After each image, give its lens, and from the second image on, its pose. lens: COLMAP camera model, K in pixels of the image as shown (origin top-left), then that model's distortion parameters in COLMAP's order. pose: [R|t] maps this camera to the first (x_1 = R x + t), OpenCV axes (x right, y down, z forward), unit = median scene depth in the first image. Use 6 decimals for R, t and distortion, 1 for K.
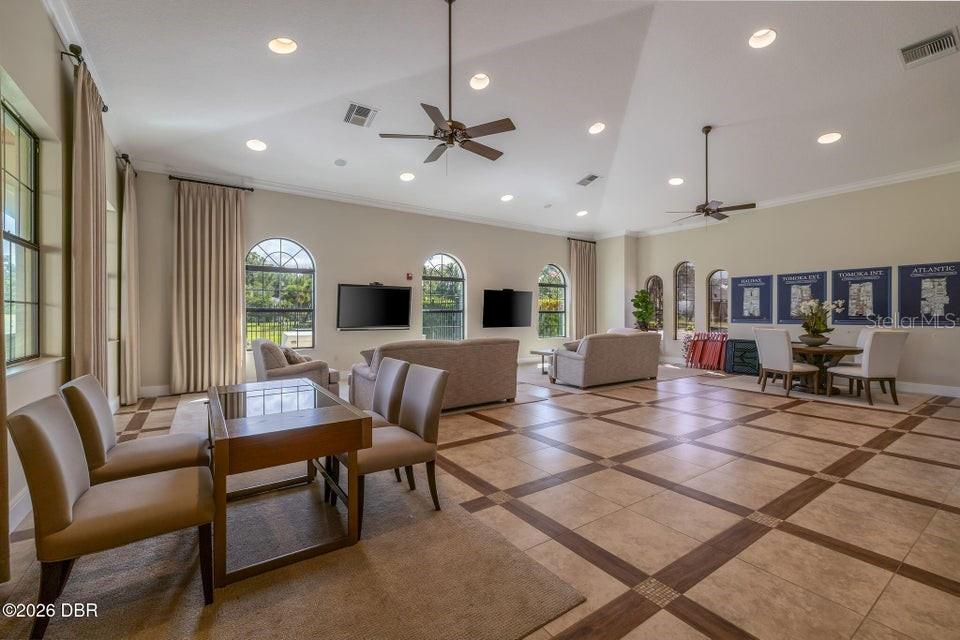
lens RADIAL K [[405.2, 0, 475.2], [0, 405.2, 317.2], [0, 0, 1]] dist [0.001409, 0.000099]
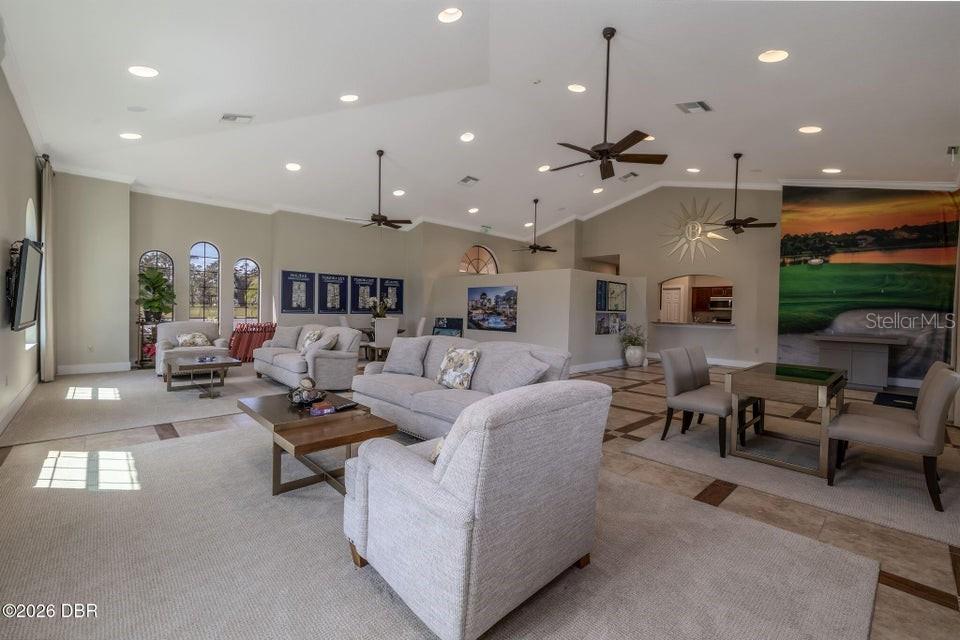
lens RADIAL K [[405.2, 0, 475.2], [0, 405.2, 317.2], [0, 0, 1]] dist [0.001409, 0.000099]
pose [[-0.148728, -0.020611, 0.988663, -0.554317], [-0.013550, 0.999731, 0.018803, -0.002545], [-0.988785, -0.010600, -0.148967, 0.746158]]
